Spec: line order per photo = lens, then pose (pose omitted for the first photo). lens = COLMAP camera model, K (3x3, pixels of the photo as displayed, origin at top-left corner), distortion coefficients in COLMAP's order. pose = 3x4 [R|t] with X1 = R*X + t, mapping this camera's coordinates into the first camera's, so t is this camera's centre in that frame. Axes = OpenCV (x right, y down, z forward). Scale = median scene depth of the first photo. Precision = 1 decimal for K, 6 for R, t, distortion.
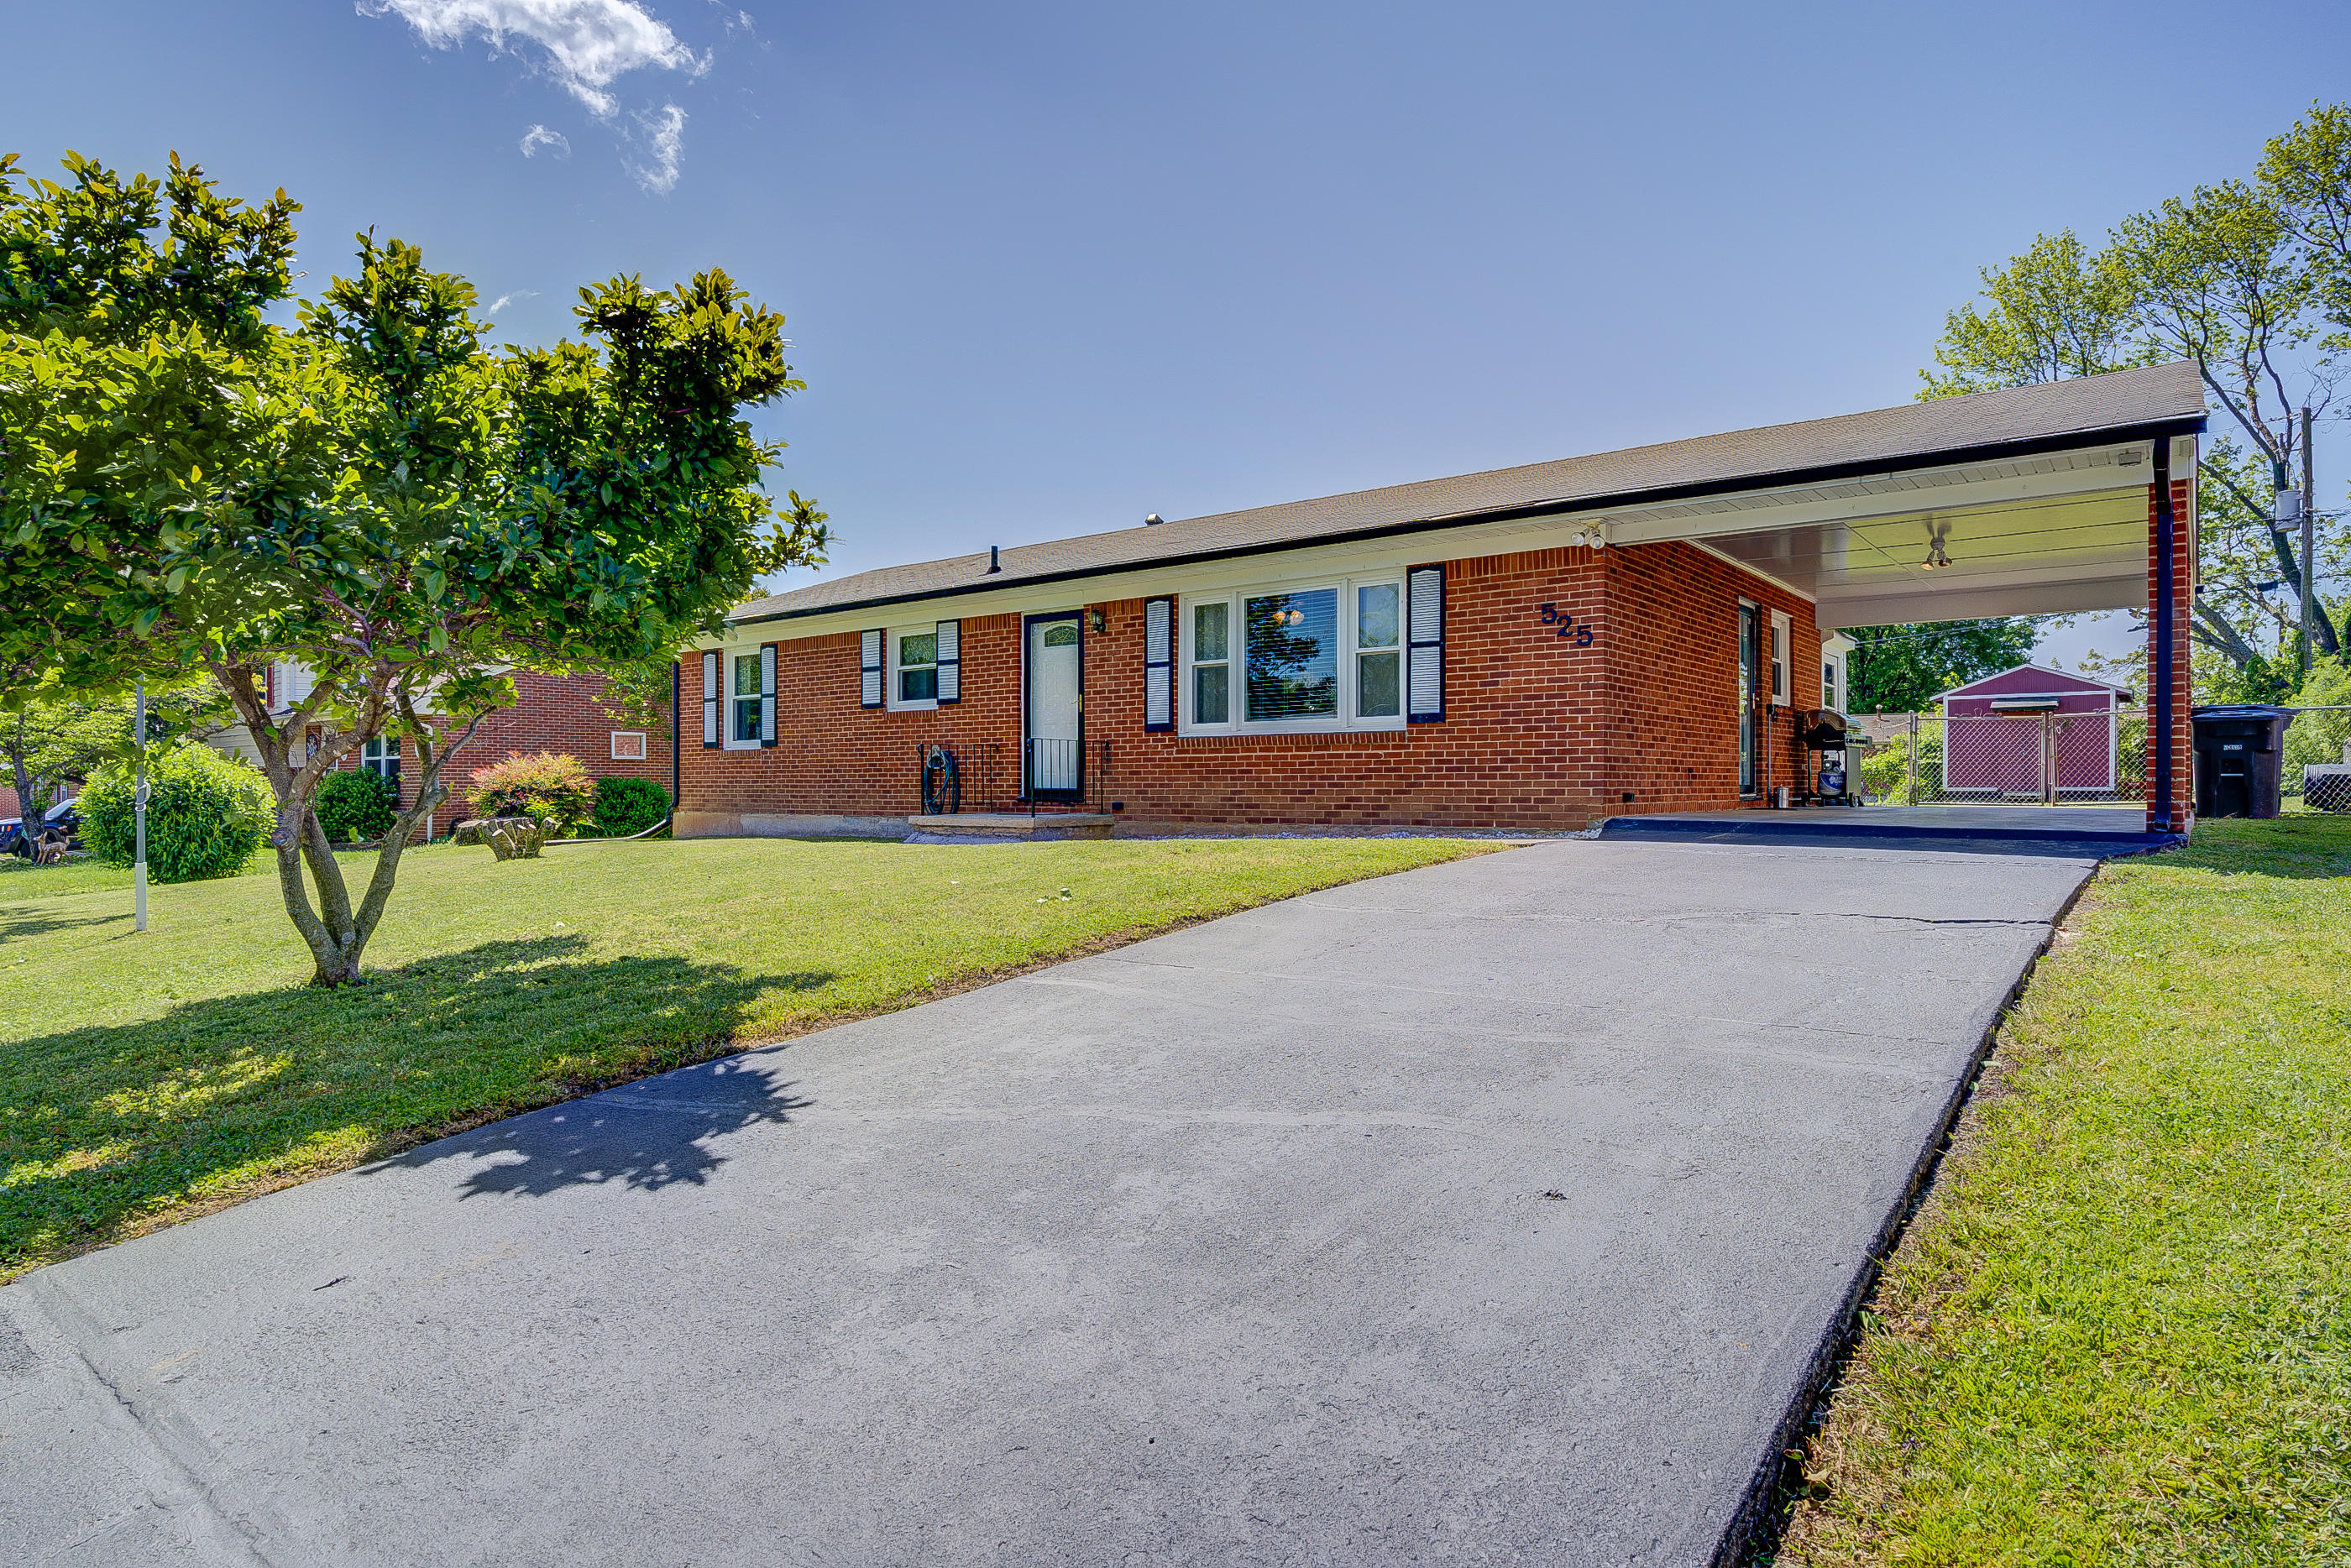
lens RADIAL K [[1275.3, 0, 1228.5], [0, 1275.3, 761.4], [0, 0, 1]] dist [-0.041626, 0.020086]
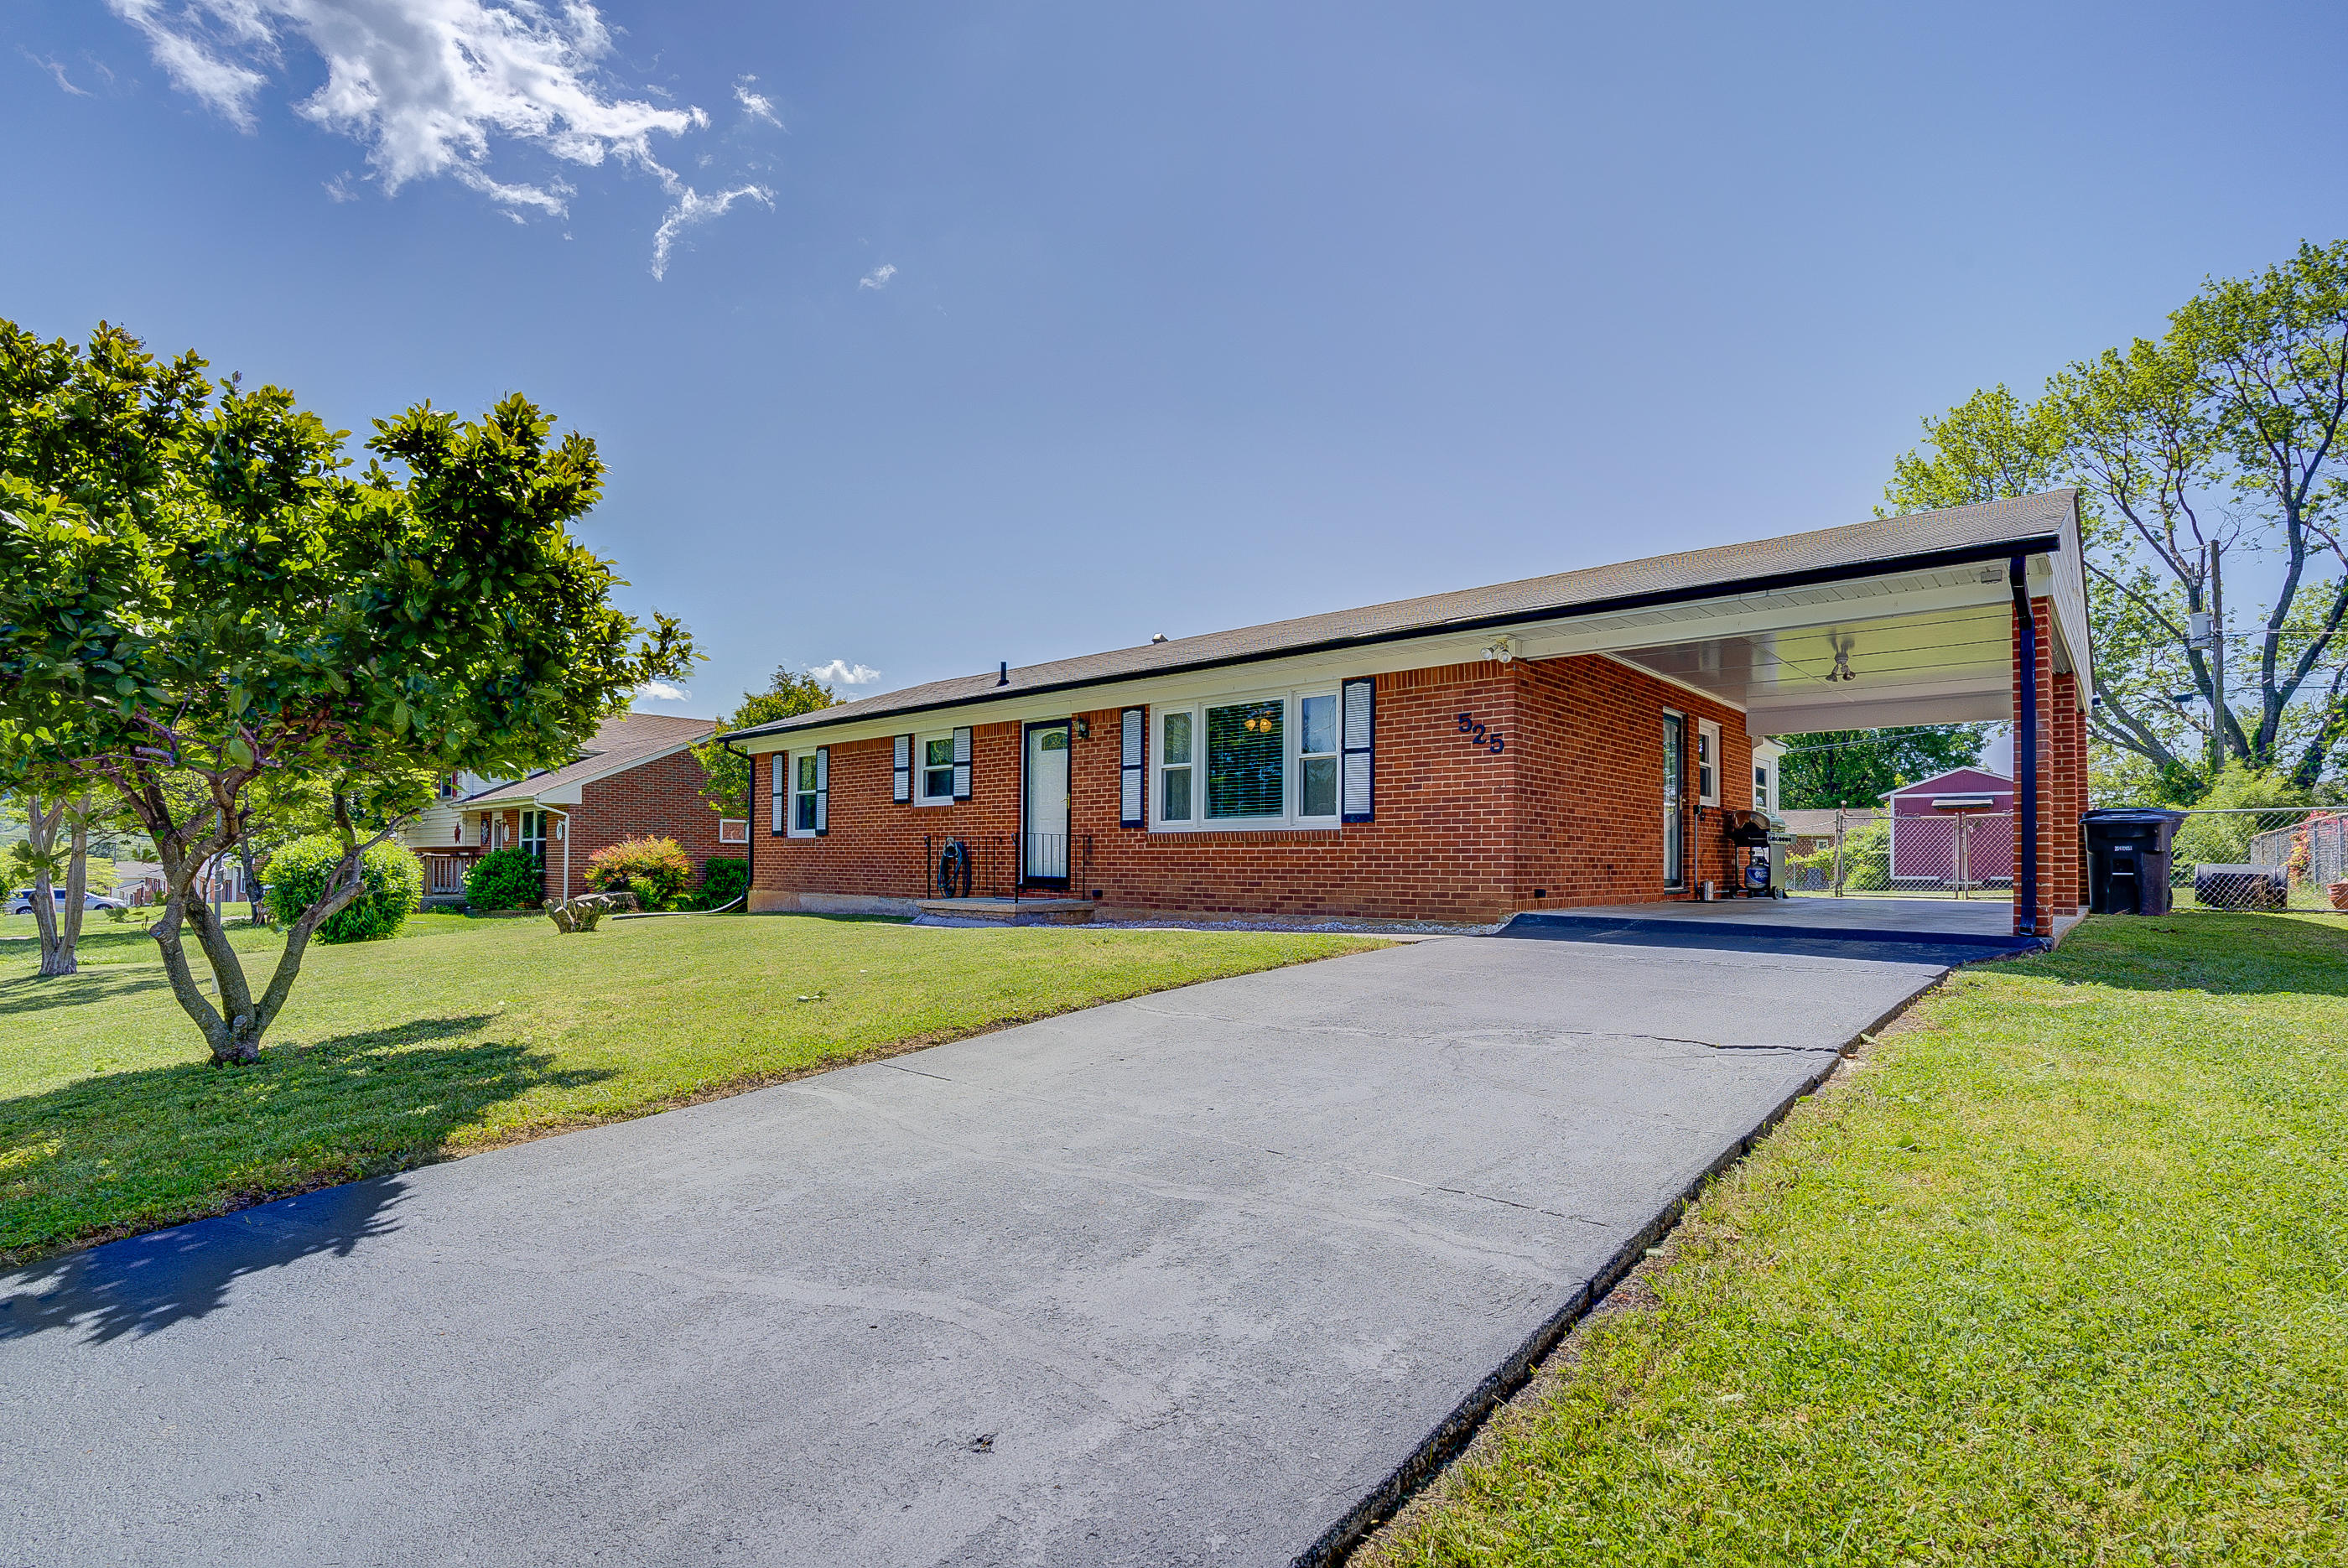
lens RADIAL K [[1082.4, 0, 1225.9], [0, 1082.4, 821.4], [0, 0, 1]] dist [-0.061473, 0.019289]
pose [[0.998170, 0.006998, -0.060057, 0.084290], [-0.008287, 0.999740, -0.021228, -0.008888], [0.059893, 0.021686, 0.997969, 0.058697]]
